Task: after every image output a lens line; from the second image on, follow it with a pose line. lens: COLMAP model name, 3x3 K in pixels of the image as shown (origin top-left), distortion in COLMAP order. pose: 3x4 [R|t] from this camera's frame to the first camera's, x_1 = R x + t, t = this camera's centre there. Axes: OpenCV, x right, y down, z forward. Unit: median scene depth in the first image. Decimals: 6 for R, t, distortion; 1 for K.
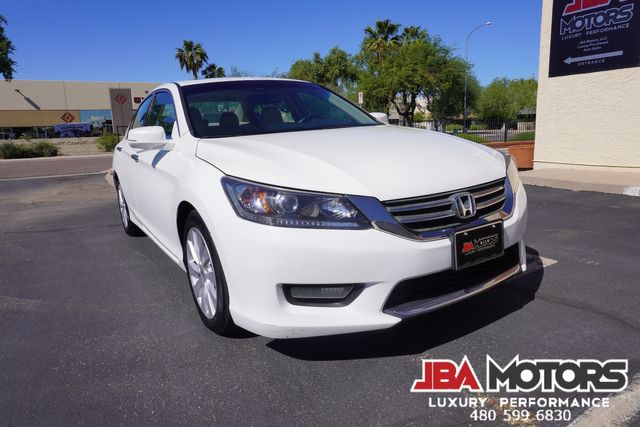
lens RADIAL K [[424.2, 0, 319.4], [0, 424.2, 209.8], [0, 0, 1]] dist [-0.043721, 0.020766]
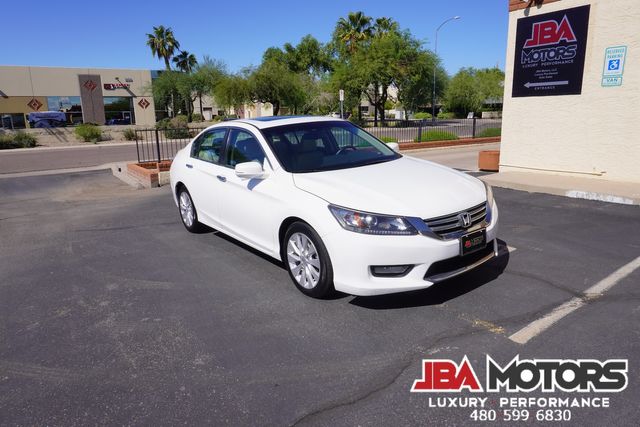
lens RADIAL K [[424.2, 0, 320.2], [0, 424.2, 211.1], [0, 0, 1]] dist [-0.043721, 0.020766]
pose [[0.997143, -0.009239, 0.074968, -0.110335], [0.006498, 0.999304, 0.036731, -0.032308], [-0.075256, -0.036138, 0.996509, -0.200313]]
